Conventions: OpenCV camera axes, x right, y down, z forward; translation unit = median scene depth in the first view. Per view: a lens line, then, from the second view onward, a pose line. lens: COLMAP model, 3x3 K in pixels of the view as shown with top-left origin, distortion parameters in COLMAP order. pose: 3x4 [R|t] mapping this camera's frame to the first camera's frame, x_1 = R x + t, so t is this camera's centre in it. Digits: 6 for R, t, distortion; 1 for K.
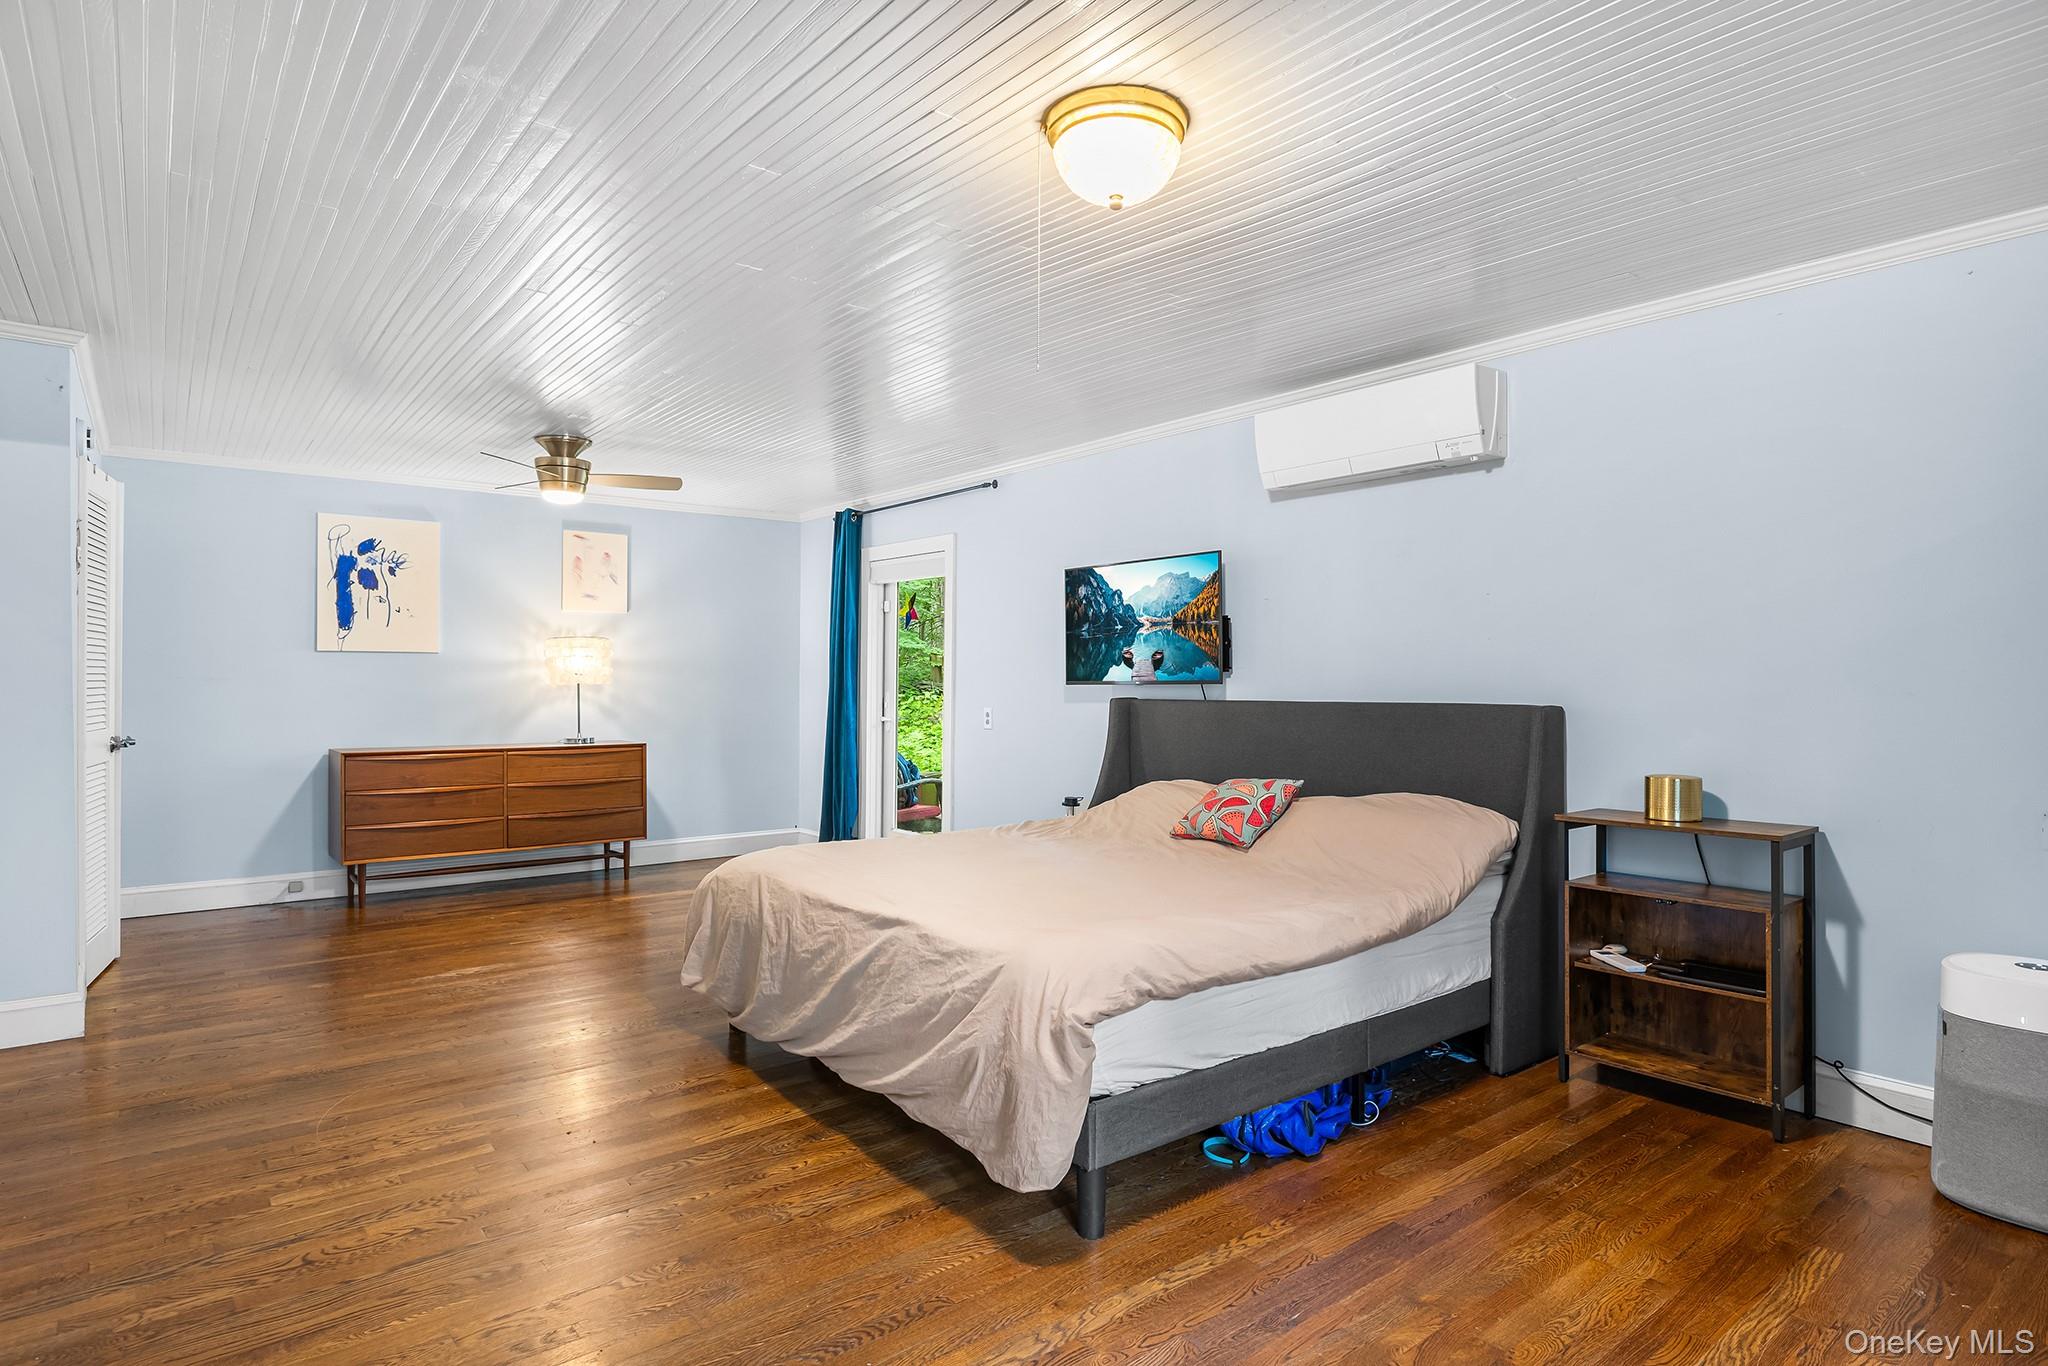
lens RADIAL K [[1097.7, 0, 1029.8], [0, 1097.7, 676.2], [0, 0, 1]] dist [-0.016405, -0.000131]
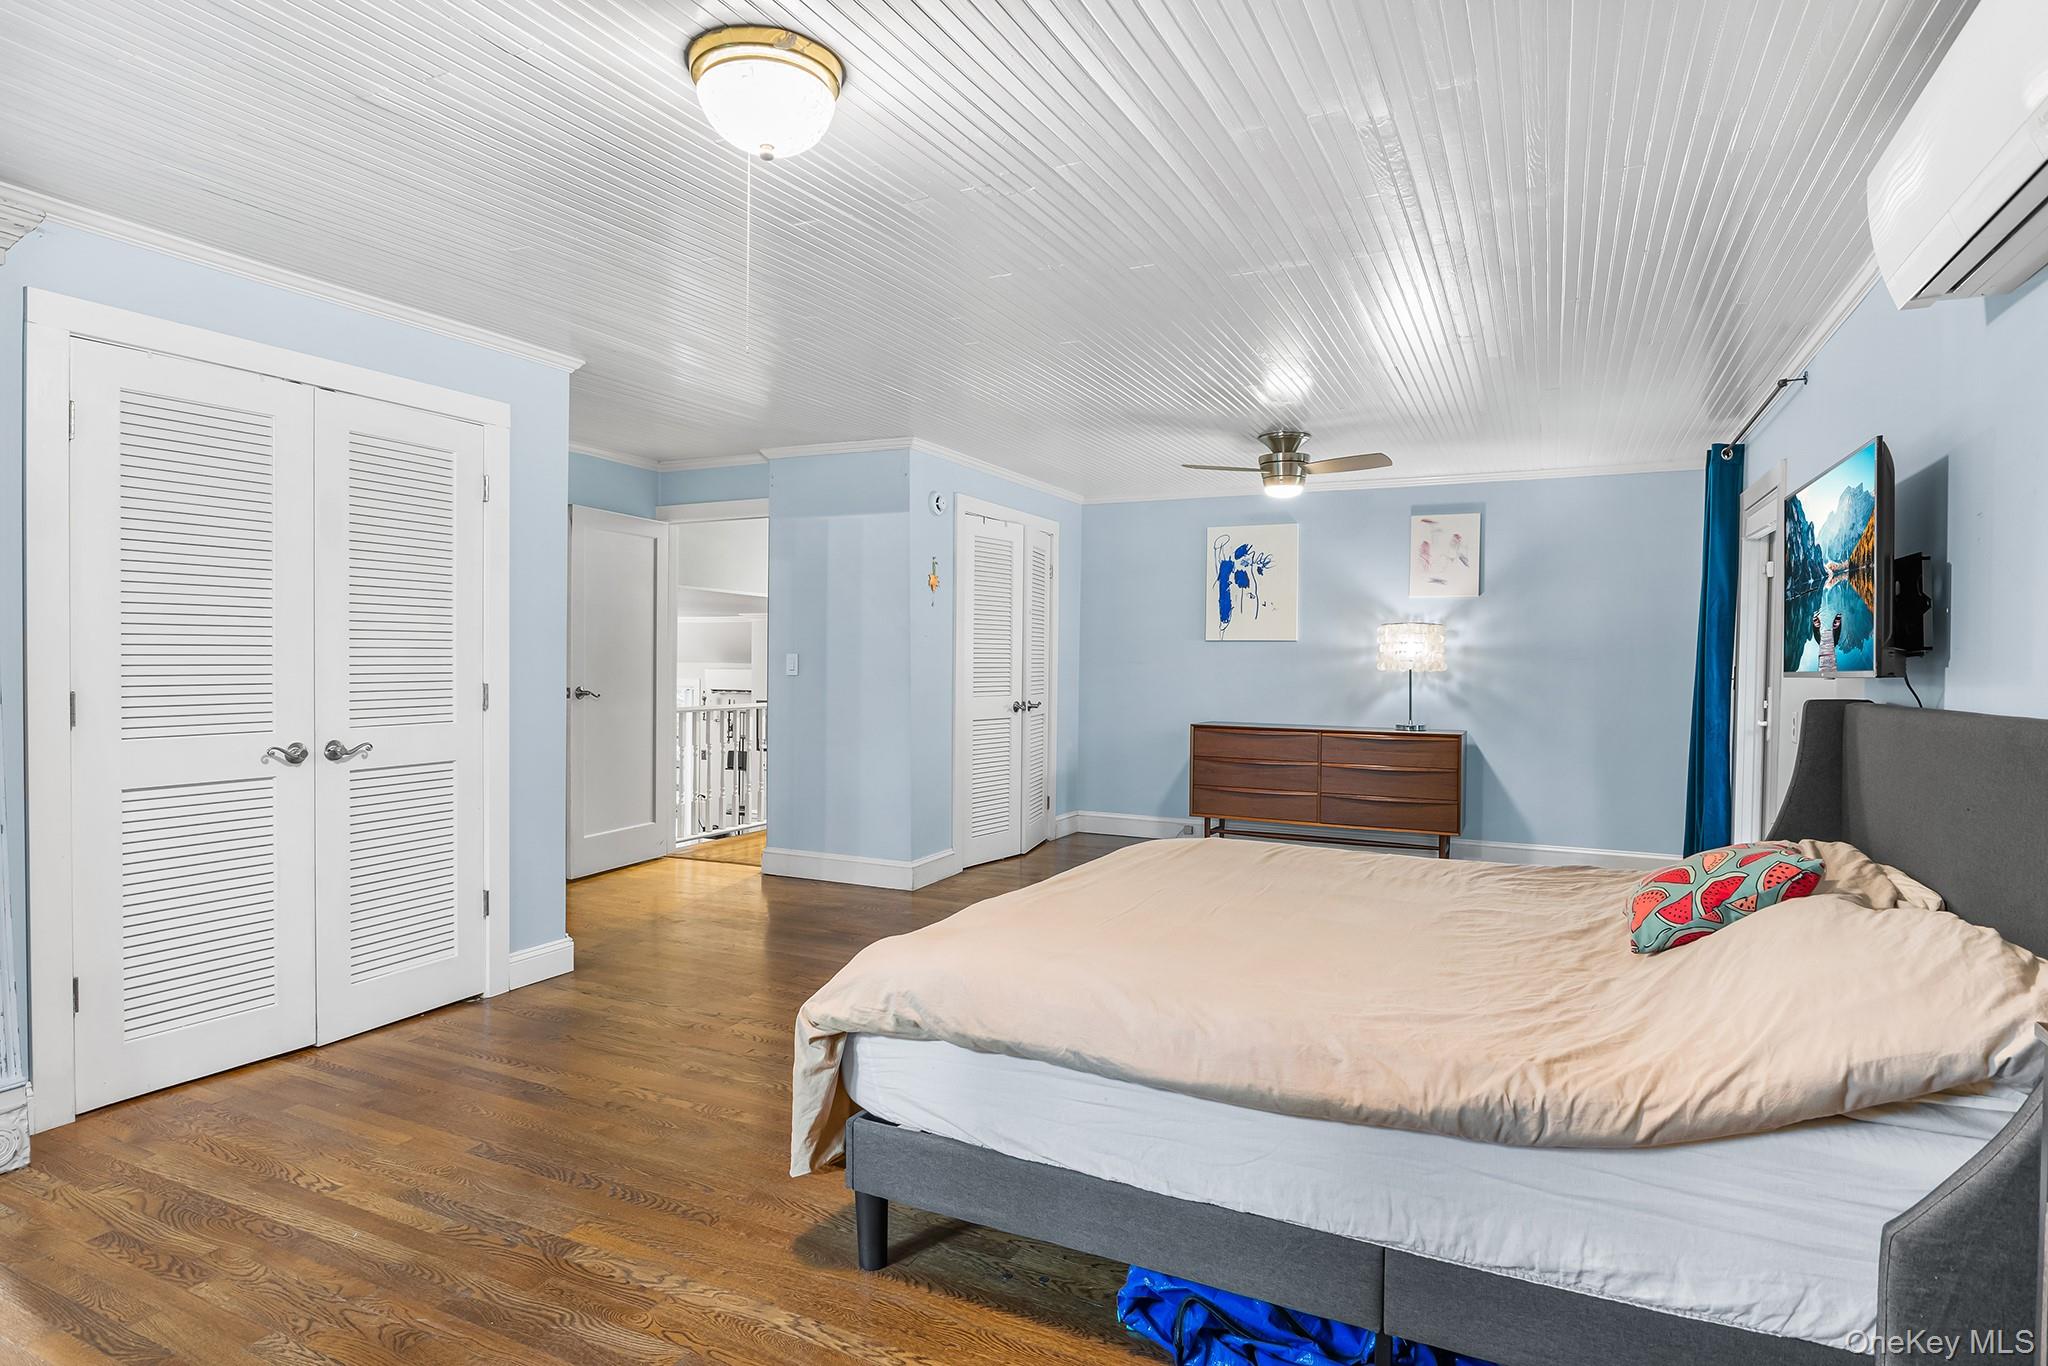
lens RADIAL K [[1097.7, 0, 1029.8], [0, 1097.7, 676.2], [0, 0, 1]] dist [-0.016405, -0.000131]
pose [[0.427201, 0.013860, -0.904051, 0.371813], [-0.005915, 0.999904, 0.012534, 0.002341], [0.904138, -0.000007, 0.427242, 0.289902]]
